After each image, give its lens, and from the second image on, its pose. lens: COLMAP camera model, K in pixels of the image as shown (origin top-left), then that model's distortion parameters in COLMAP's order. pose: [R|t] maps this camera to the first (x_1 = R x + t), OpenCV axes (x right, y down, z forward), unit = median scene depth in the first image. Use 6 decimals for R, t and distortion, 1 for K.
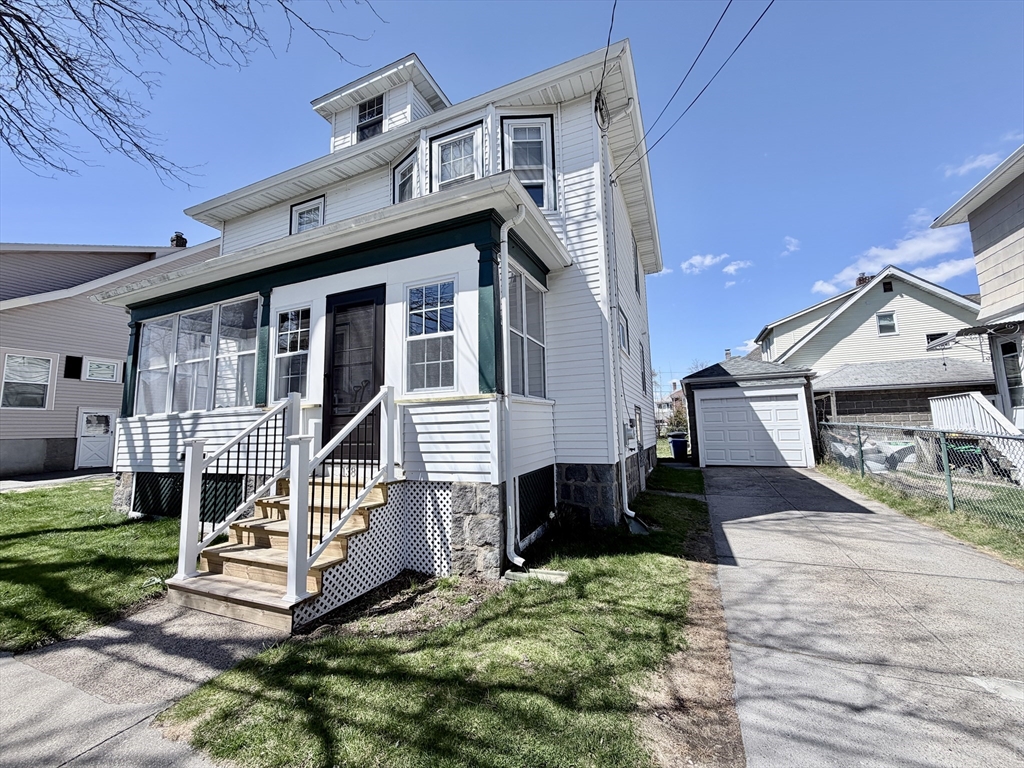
lens RADIAL K [[407.4, 0, 507.8], [0, 407.4, 382.6], [0, 0, 1]] dist [-0.000283, -0.000326]
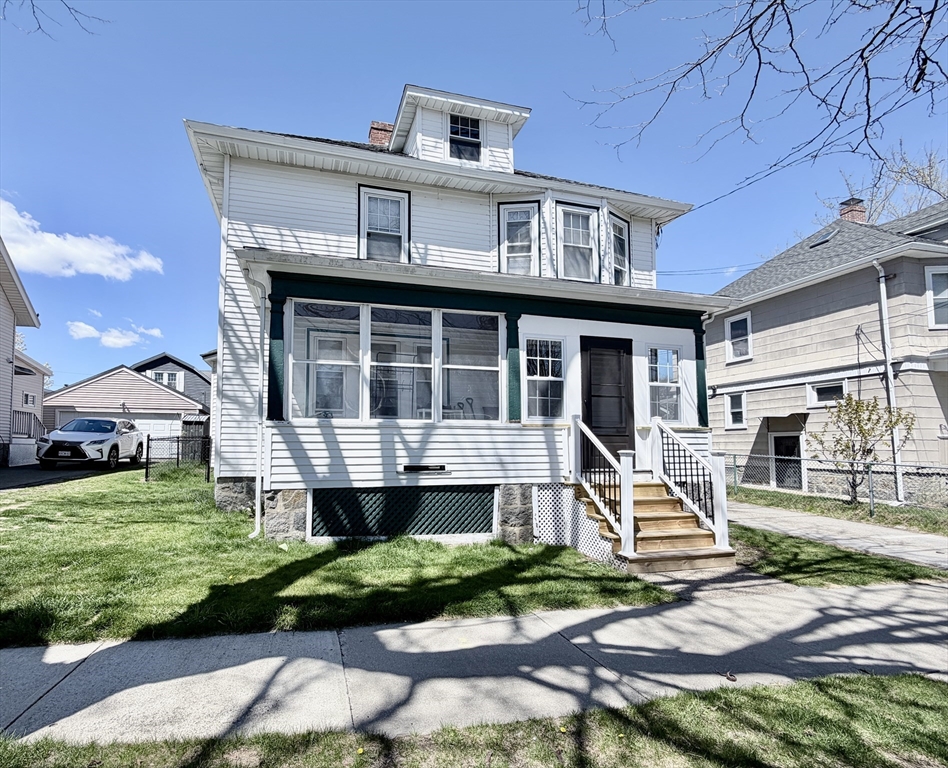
lens RADIAL K [[414.8, 0, 473.6], [0, 414.8, 421.0], [0, 0, 1]] dist [-0.001554, -0.000142]
pose [[0.791176, 0.059889, 0.608649, -1.368576], [-0.094354, 0.995232, 0.024722, 0.038348], [-0.604266, -0.076988, 0.793054, 0.178784]]
